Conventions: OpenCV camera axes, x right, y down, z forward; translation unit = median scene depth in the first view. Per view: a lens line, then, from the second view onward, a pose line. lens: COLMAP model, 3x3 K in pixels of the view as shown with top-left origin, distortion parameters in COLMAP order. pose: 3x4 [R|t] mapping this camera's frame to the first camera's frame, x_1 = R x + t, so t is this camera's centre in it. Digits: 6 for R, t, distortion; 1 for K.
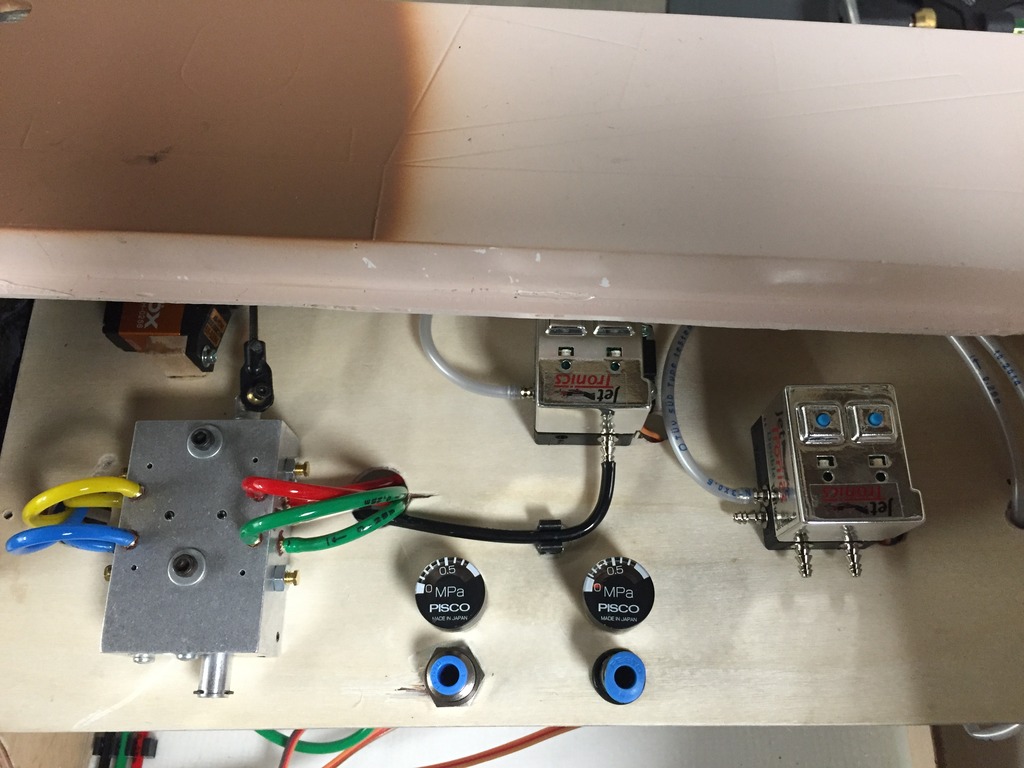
lens RADIAL K [[893.7, 0, 514.2], [0, 893.7, 374.5], [0, 0, 1]] dist [0.051637, -0.089900]
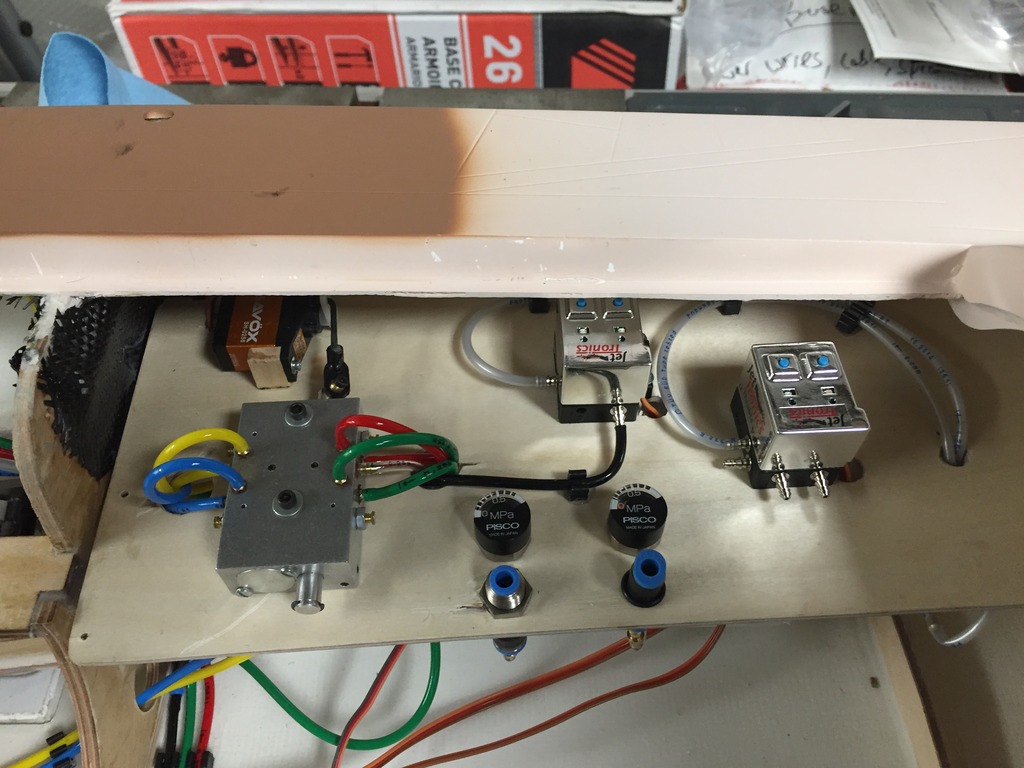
lens RADIAL K [[893.7, 0, 509.4], [0, 893.7, 373.8], [0, 0, 1]] dist [0.051637, -0.089900]
pose [[0.998816, -0.031521, 0.037066, -0.095819], [0.040421, 0.961592, -0.271490, 0.370196], [-0.027085, 0.272667, 0.961727, -0.223552]]
